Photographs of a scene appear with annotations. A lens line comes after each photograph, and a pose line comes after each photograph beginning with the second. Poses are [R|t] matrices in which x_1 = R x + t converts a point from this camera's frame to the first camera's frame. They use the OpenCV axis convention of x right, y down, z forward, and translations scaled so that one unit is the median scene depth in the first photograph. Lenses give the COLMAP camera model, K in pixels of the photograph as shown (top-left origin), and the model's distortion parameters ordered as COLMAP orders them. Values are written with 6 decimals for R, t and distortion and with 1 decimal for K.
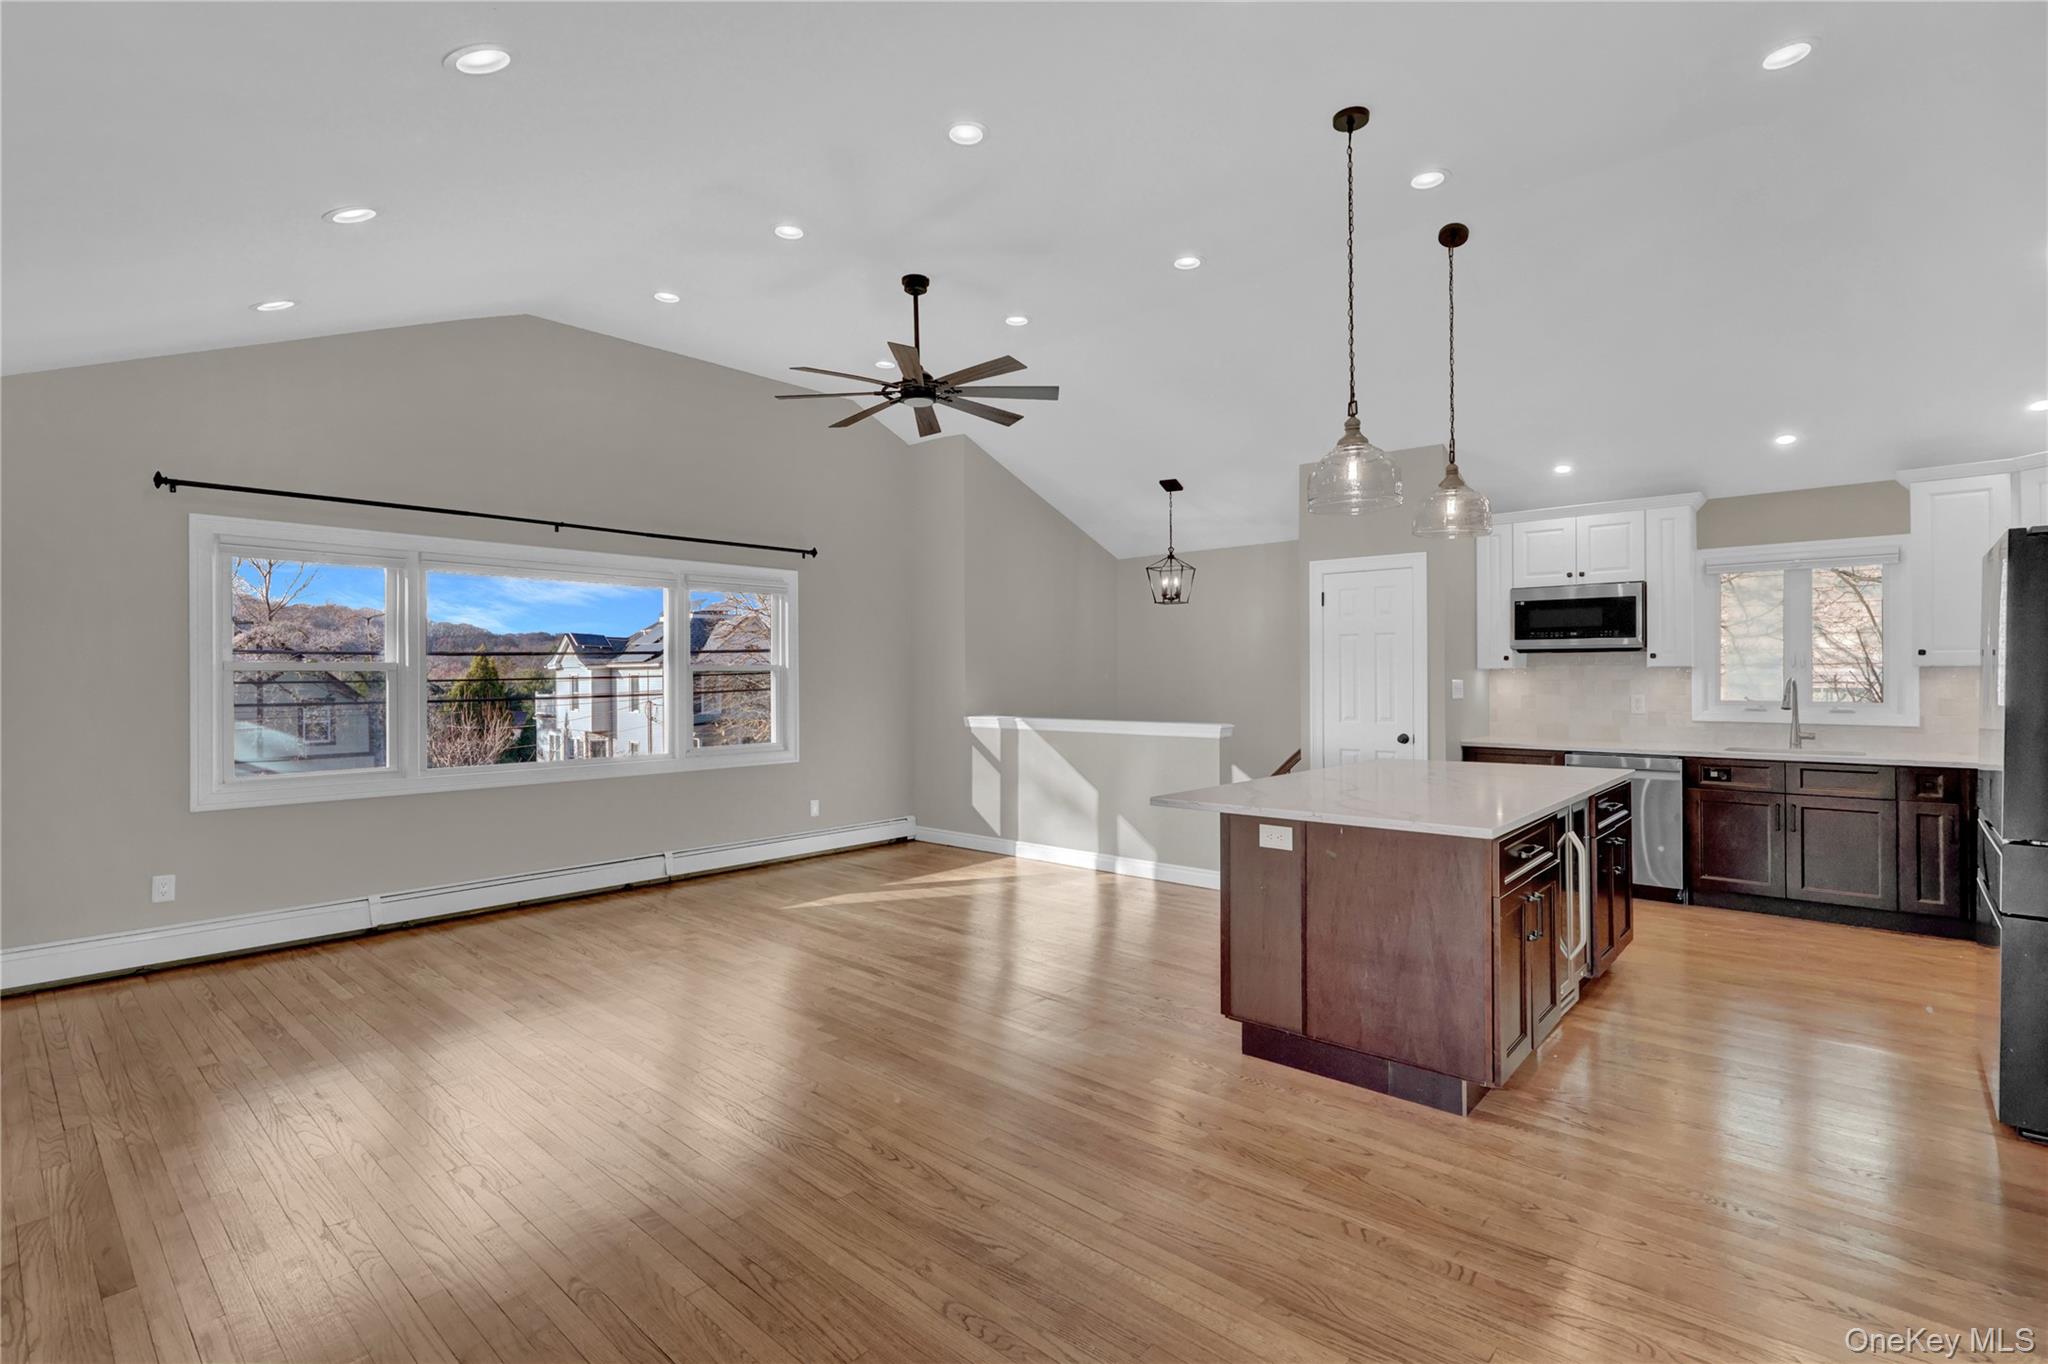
lens RADIAL K [[958.7, 0, 1023.8], [0, 958.7, 671.8], [0, 0, 1]] dist [0.000050, 0.000099]
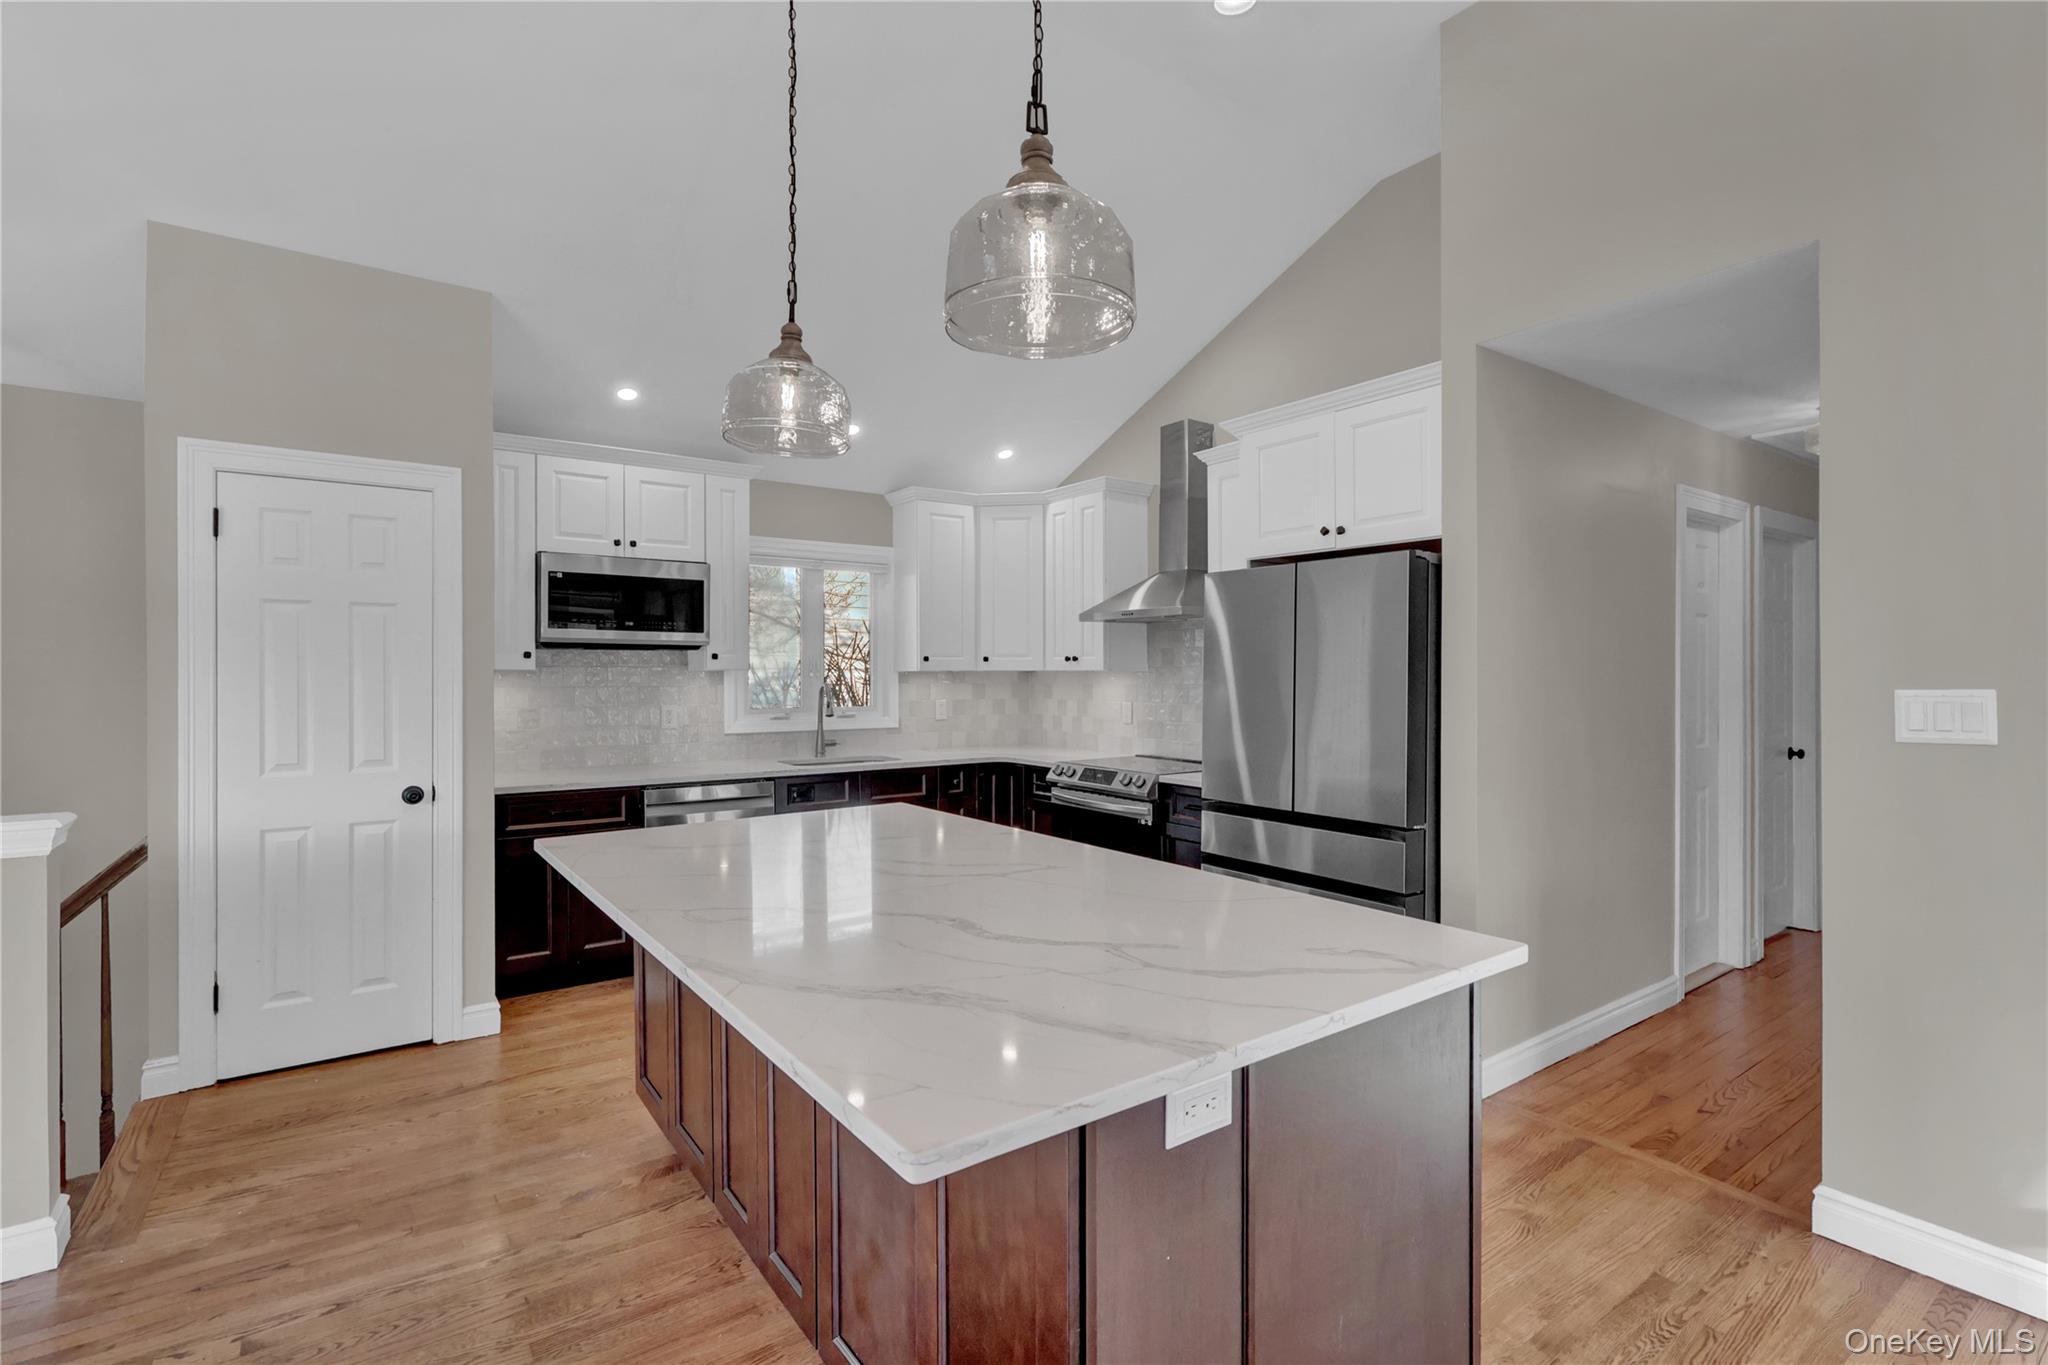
lens RADIAL K [[951.6, 0, 1020.8], [0, 951.6, 676.1], [0, 0, 1]] dist [-0.001641, 0.000042]
pose [[0.219467, 0.001344, 0.975619, -0.069918], [-0.002665, 0.999996, -0.000778, -0.000009], [-0.975616, -0.002429, 0.219469, 0.554824]]
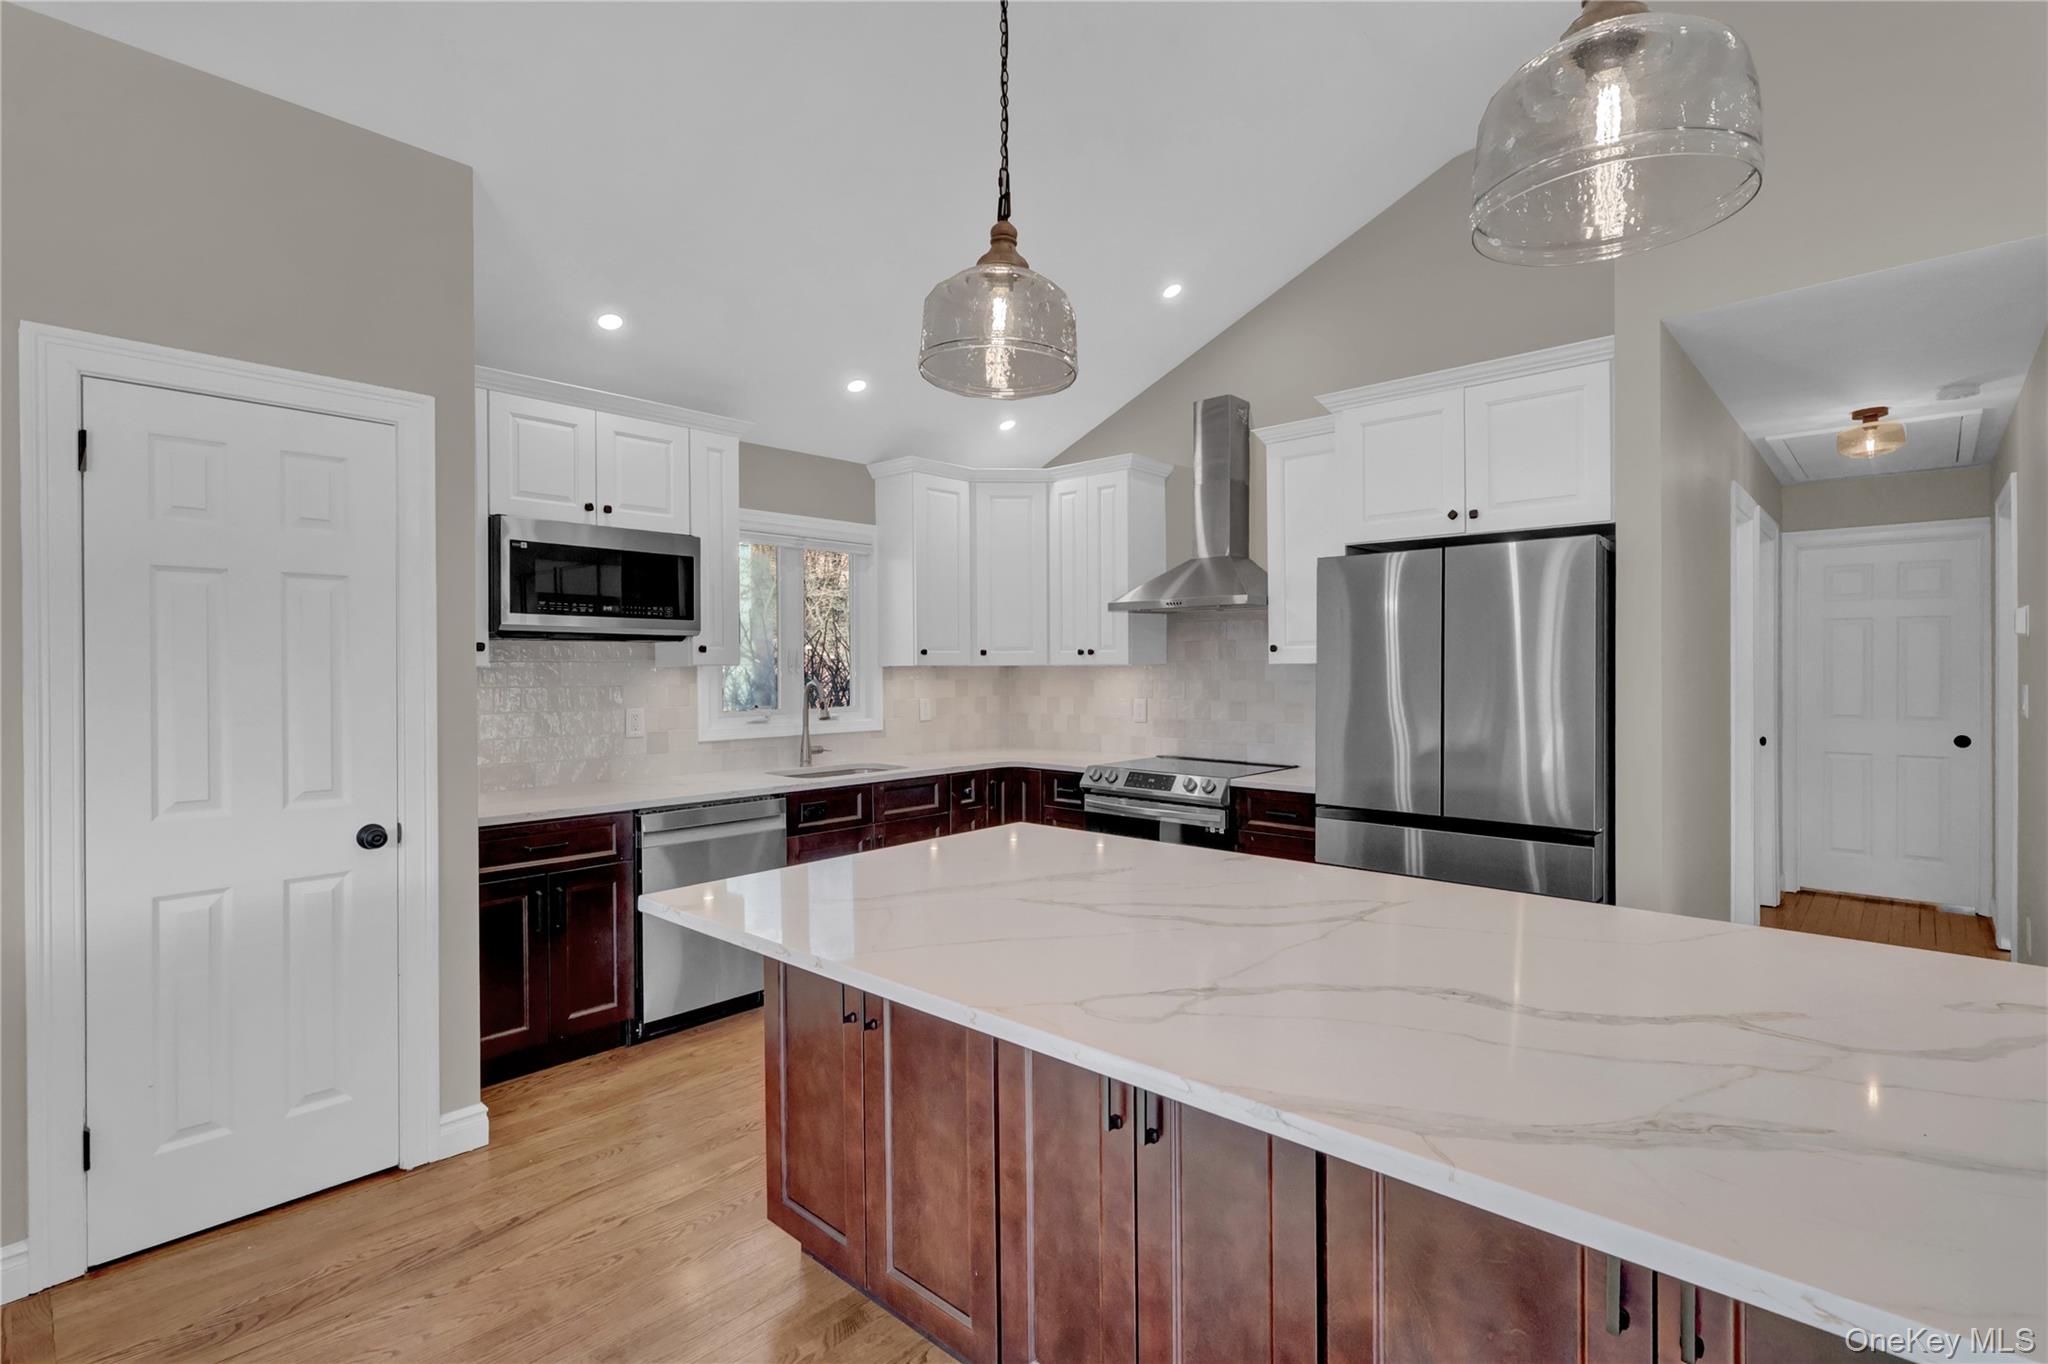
lens RADIAL K [[958.7, 0, 1023.8], [0, 958.7, 671.8], [0, 0, 1]] dist [0.000050, 0.000099]
pose [[0.014804, 0.000055, 0.999890, -0.011674], [0.001653, 0.999999, -0.000079, -0.000170], [-0.999889, 0.001654, 0.014804, 0.743656]]
